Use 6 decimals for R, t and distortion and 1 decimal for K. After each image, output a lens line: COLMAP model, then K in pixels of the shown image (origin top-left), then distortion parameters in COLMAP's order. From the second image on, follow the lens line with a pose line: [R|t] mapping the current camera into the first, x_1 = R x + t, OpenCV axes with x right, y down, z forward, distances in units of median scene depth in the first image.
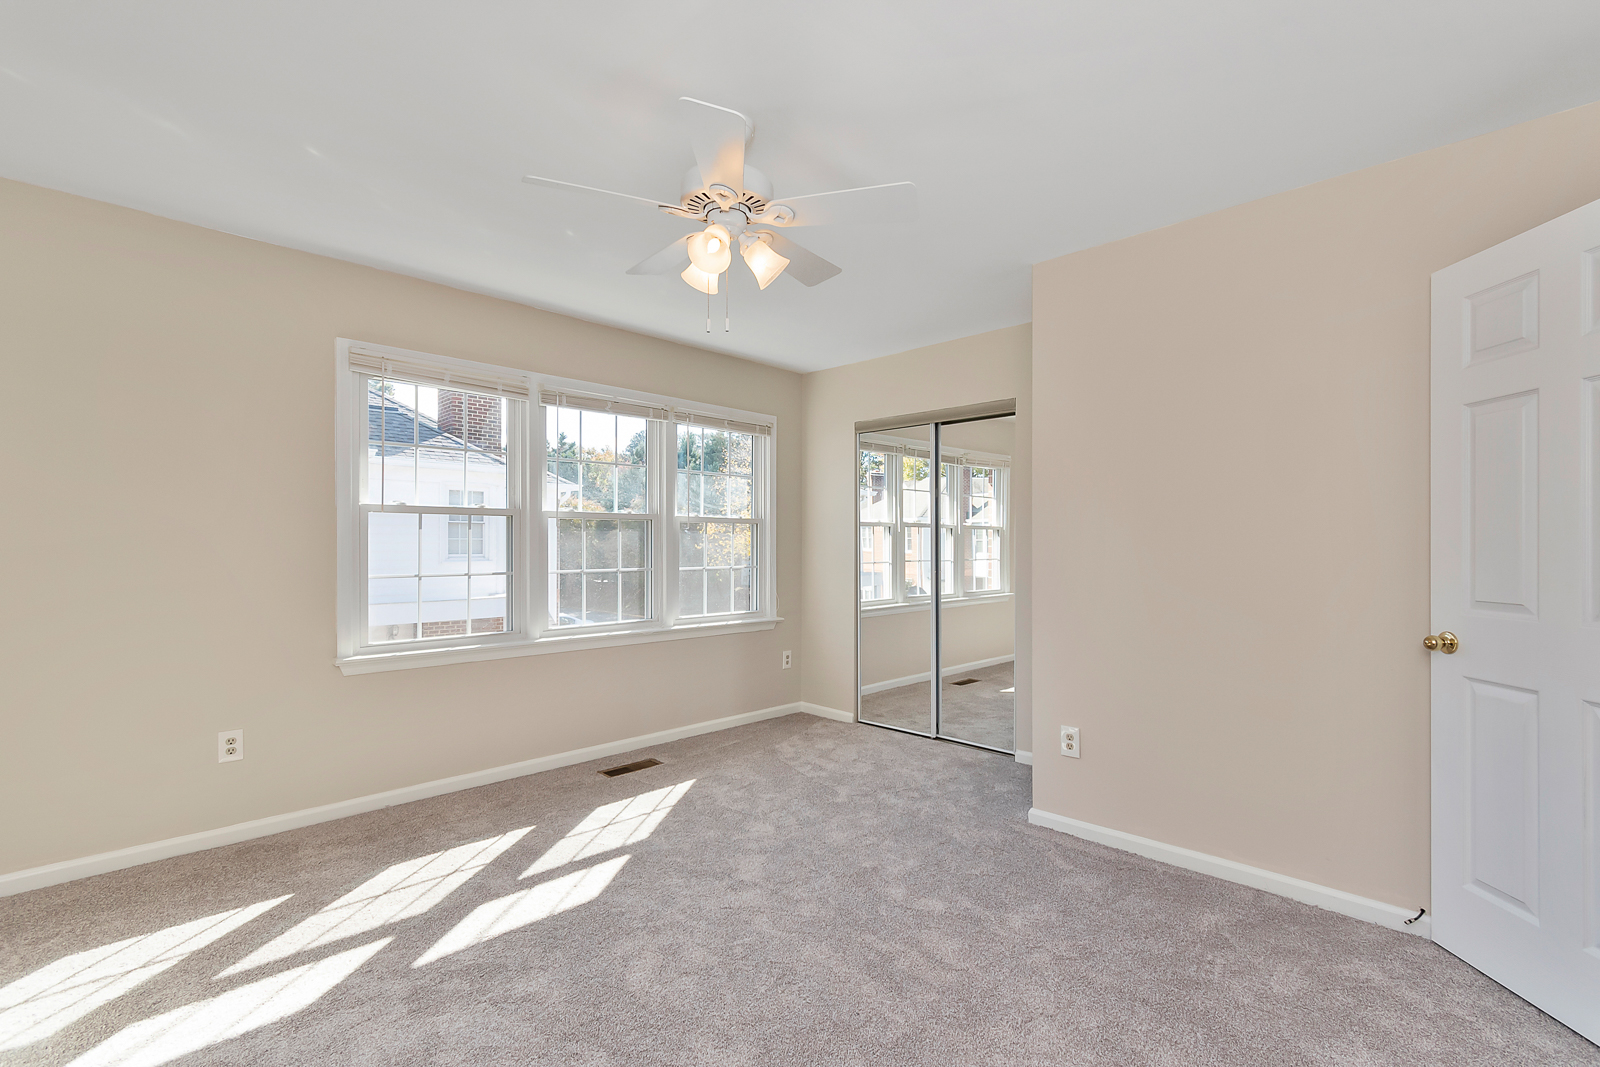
lens RADIAL K [[710.9, 0, 802.7], [0, 710.9, 542.0], [0, 0, 1]] dist [-0.000692, 0.000056]
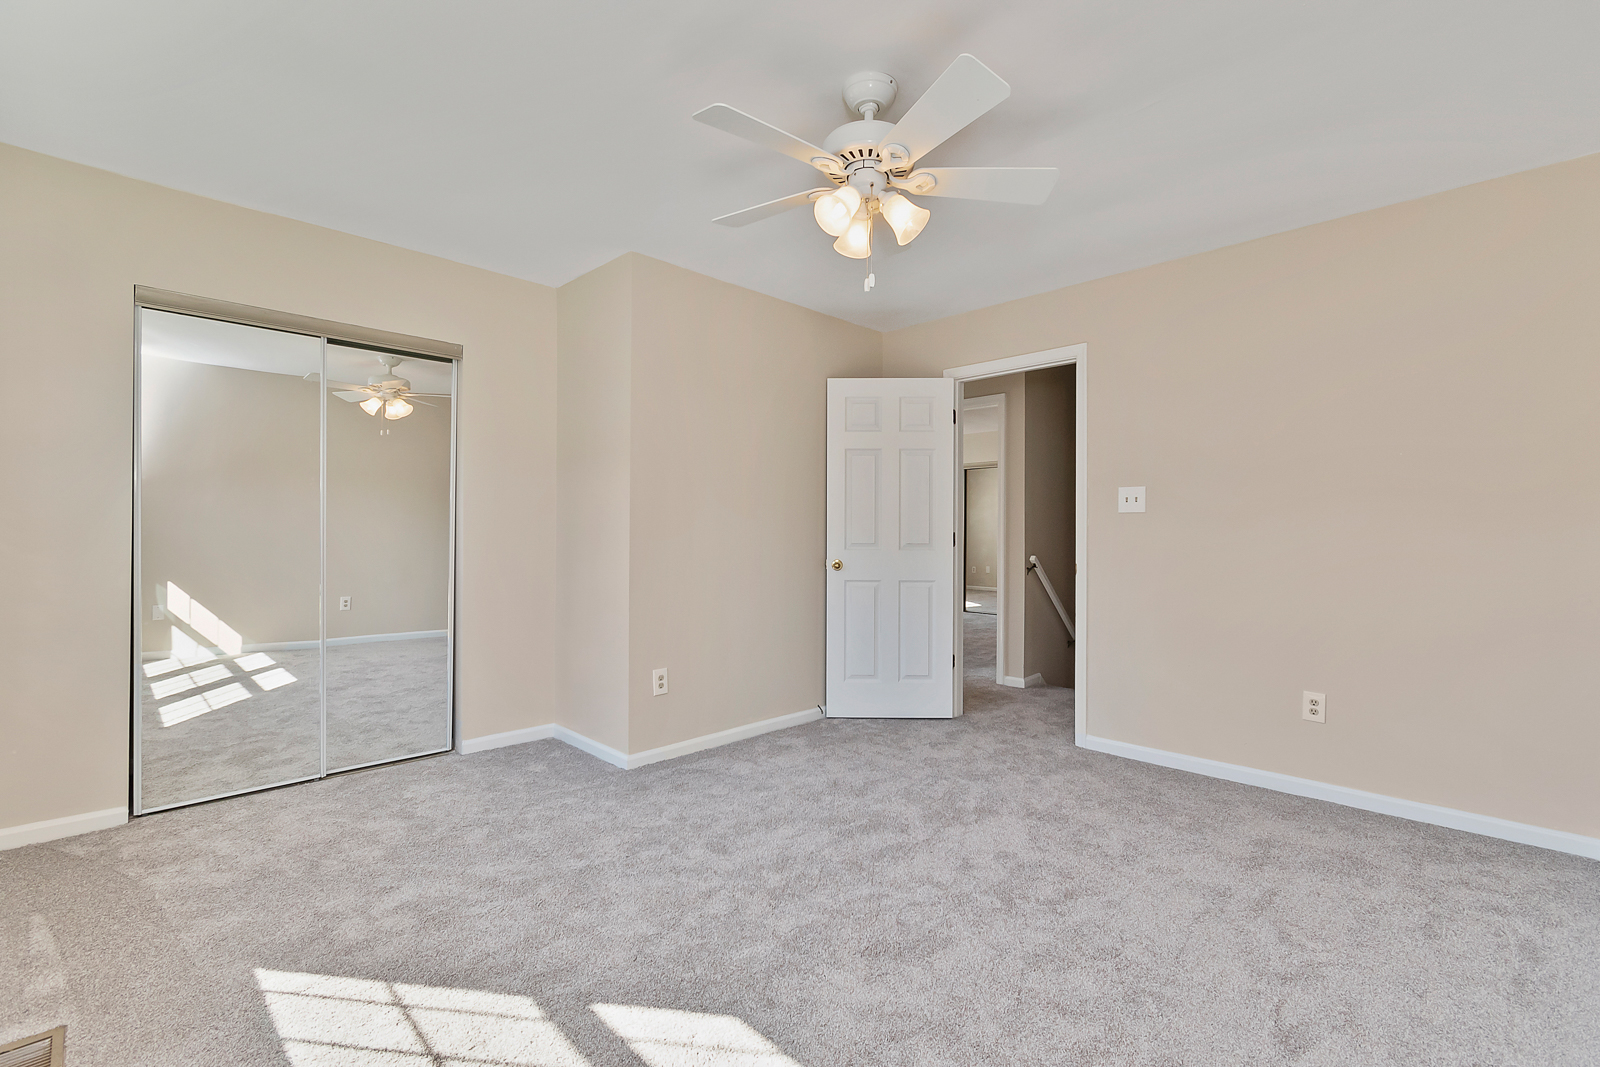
lens RADIAL K [[710.9, 0, 802.6], [0, 710.9, 529.6], [0, 0, 1]] dist [-0.000692, 0.000056]
pose [[0.017408, -0.000727, 0.999848, -0.644187], [-0.008860, 0.999960, 0.000881, 0.022929], [-0.999809, -0.008874, 0.017401, 0.611736]]
